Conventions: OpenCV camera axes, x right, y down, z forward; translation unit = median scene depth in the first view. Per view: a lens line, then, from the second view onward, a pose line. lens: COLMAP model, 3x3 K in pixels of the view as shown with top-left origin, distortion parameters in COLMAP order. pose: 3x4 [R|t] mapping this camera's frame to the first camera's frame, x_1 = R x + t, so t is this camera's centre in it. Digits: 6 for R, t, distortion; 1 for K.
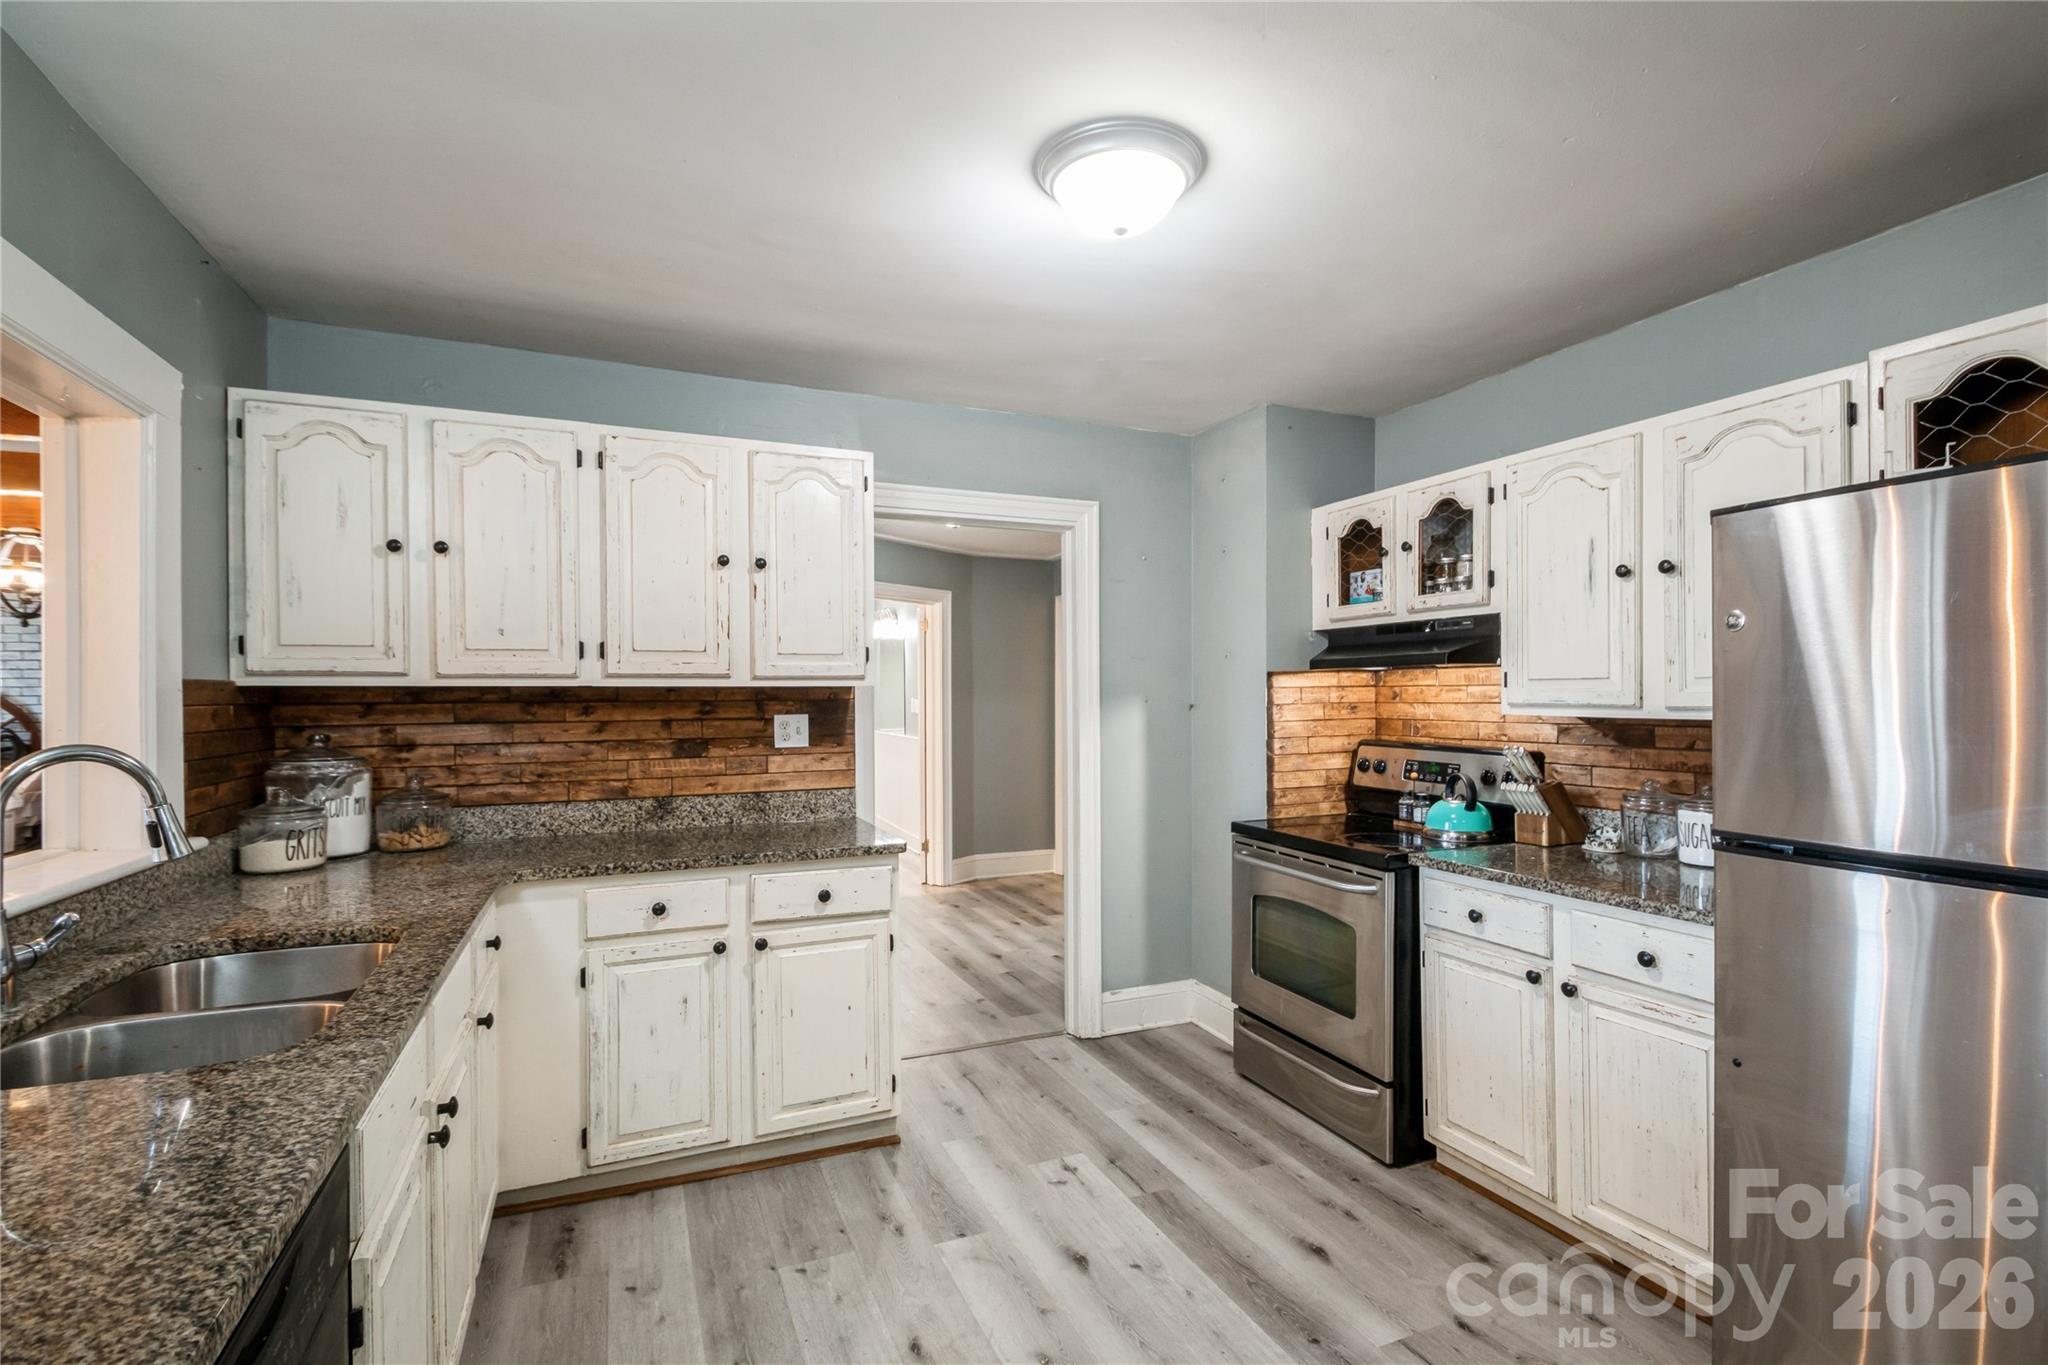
lens RADIAL K [[946.6, 0, 1017.7], [0, 946.6, 703.8], [0, 0, 1]] dist [0.000028, -0.013552]
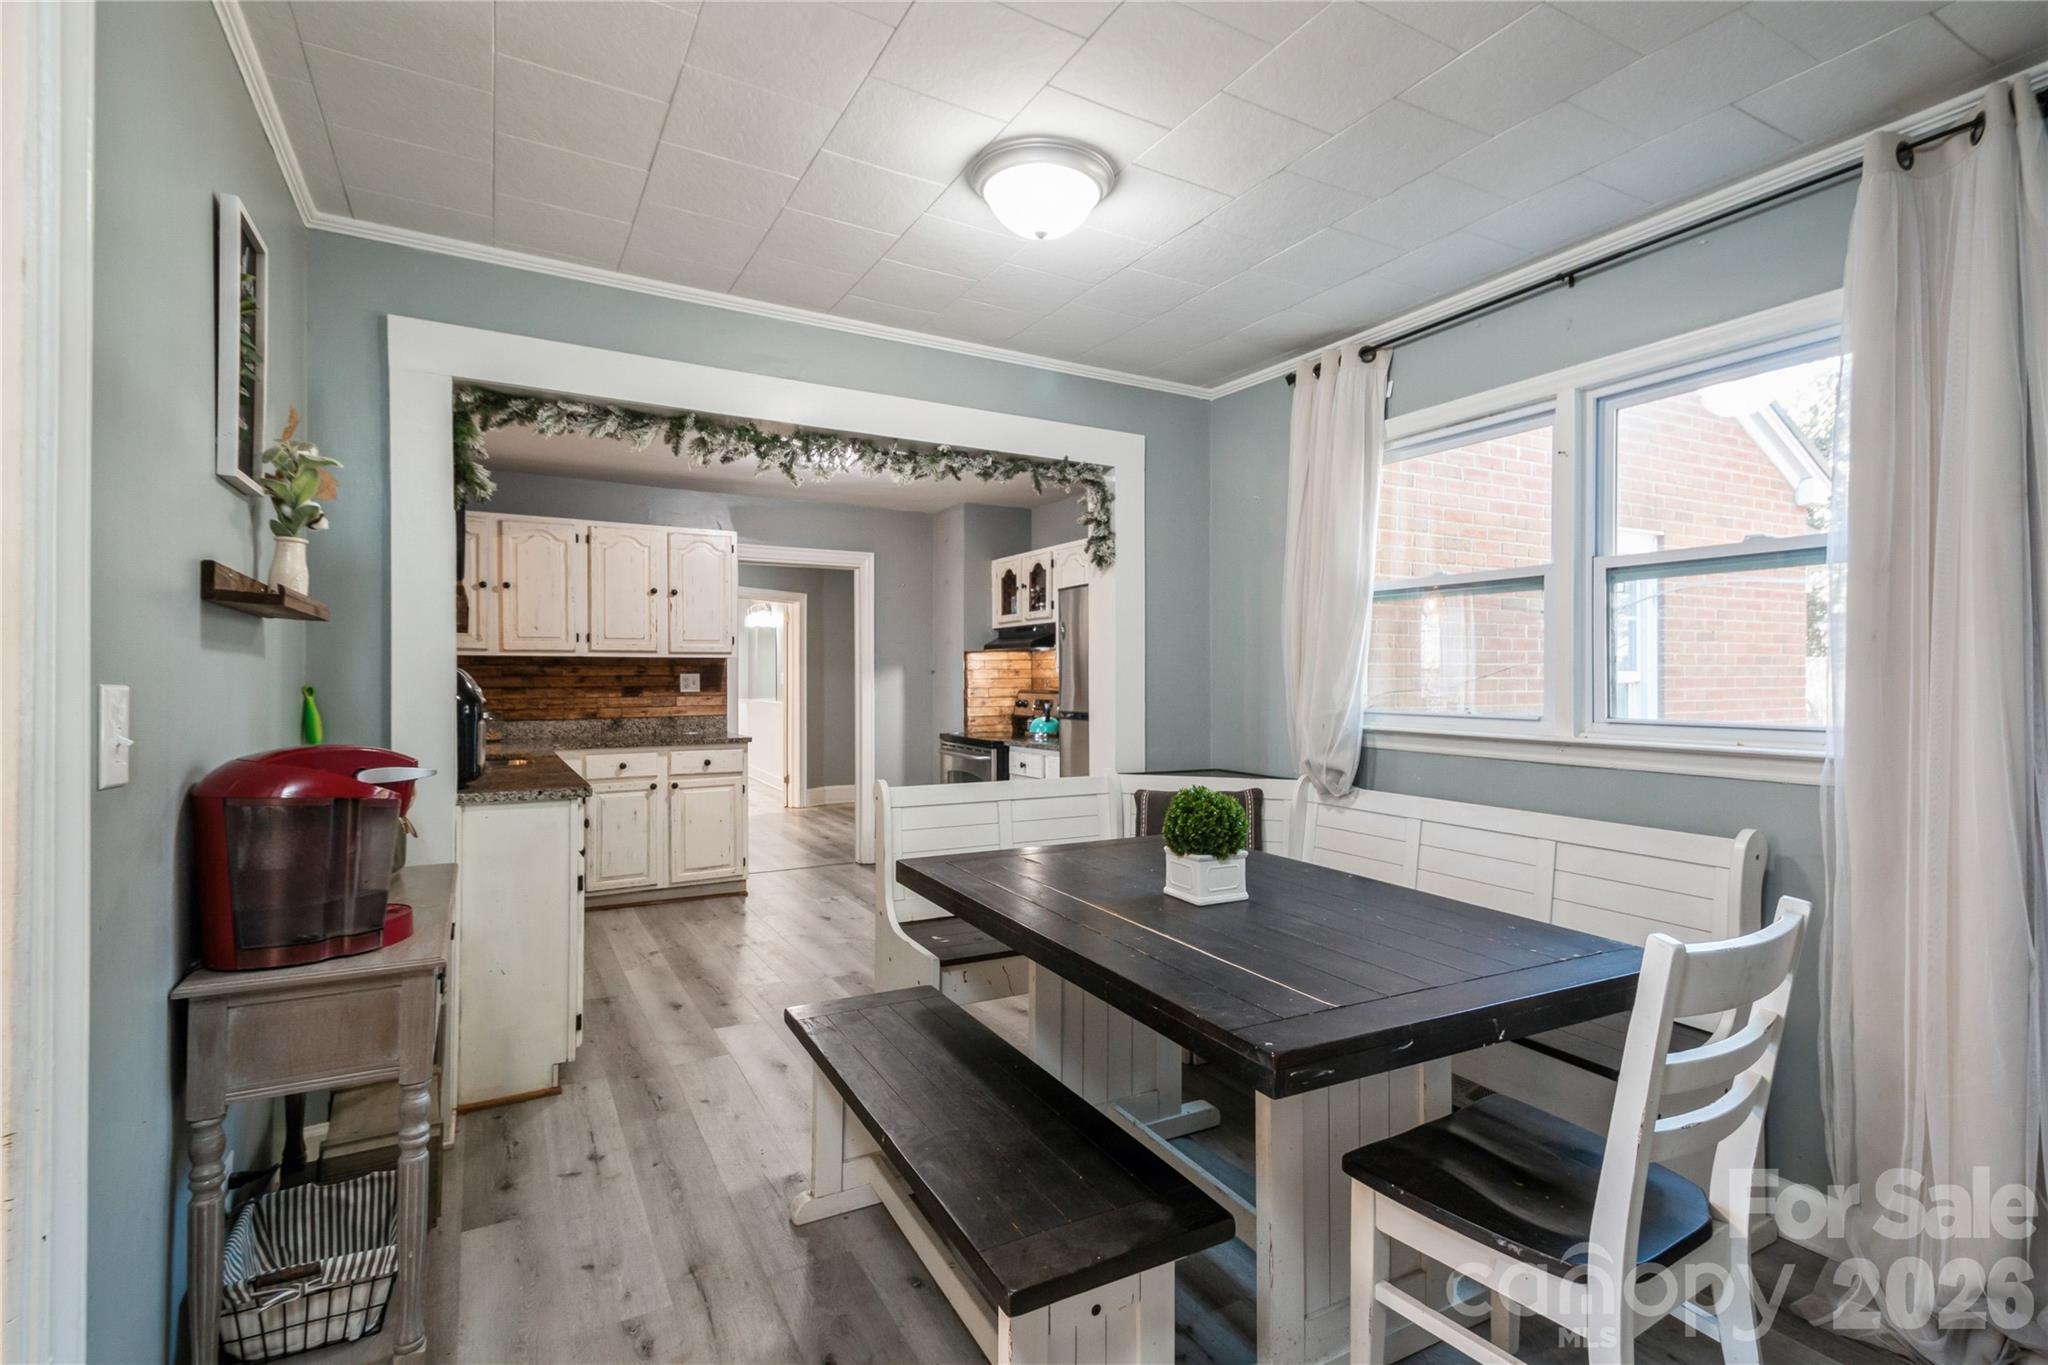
lens RADIAL K [[946.7, 0, 1029.6], [0, 946.7, 674.6], [0, 0, 1]] dist [0.028663, 0.000062]
pose [[0.992860, 0.001834, 0.119268, 0.195131], [-0.000096, 0.999894, -0.014569, 0.041198], [-0.119282, 0.014453, 0.992755, -0.908934]]
